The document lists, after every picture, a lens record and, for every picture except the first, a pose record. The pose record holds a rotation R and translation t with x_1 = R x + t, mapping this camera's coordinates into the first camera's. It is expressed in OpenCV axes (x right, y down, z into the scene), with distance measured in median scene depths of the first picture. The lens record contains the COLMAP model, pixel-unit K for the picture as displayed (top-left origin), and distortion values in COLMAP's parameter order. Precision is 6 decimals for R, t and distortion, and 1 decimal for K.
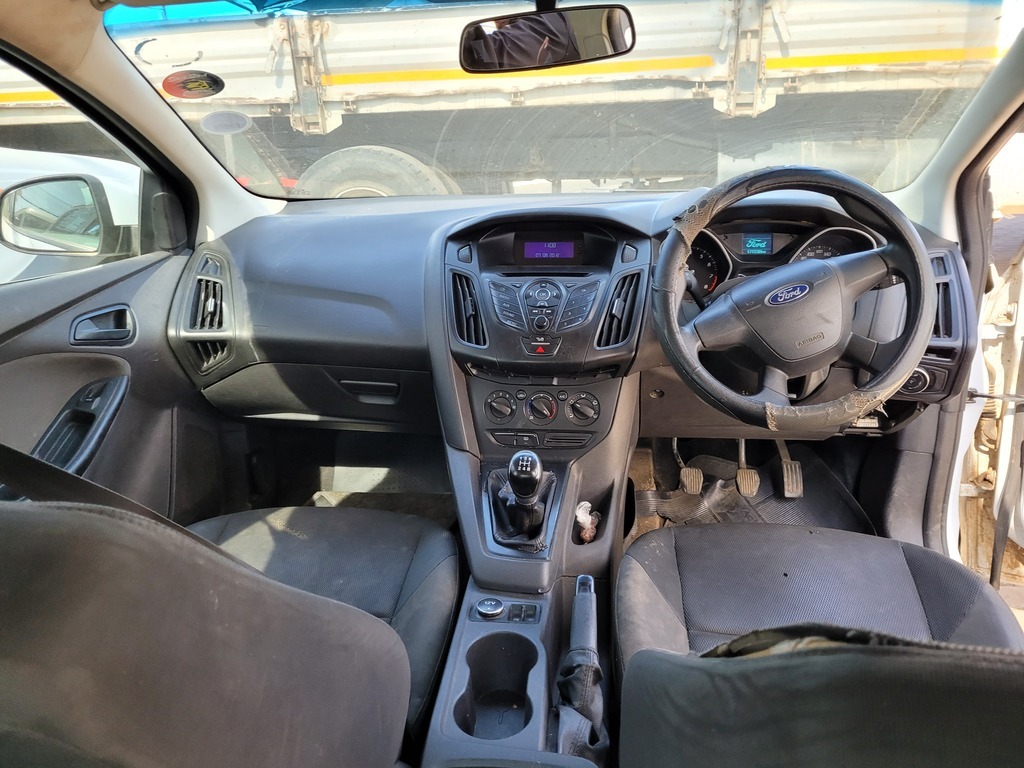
lens RADIAL K [[801.6, 0, 512.5], [0, 801.6, 442.6], [0, 0, 1]] dist [0.024746, -0.002702]
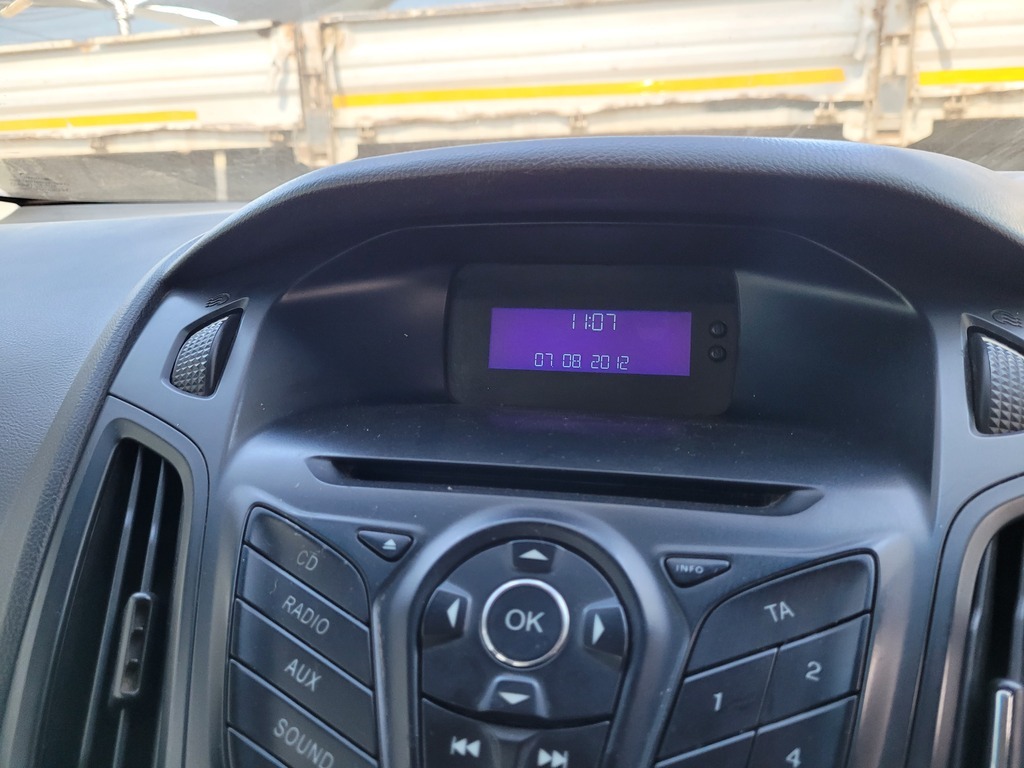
lens RADIAL K [[808.6, 0, 512.0], [0, 808.6, 384.0], [0, 0, 1]] dist [0.035634, -0.013376]
pose [[0.995969, 0.033222, -0.083323, 0.016271], [-0.045039, 0.988520, -0.144218, -0.071323], [0.077575, 0.147389, 0.986032, 0.283767]]
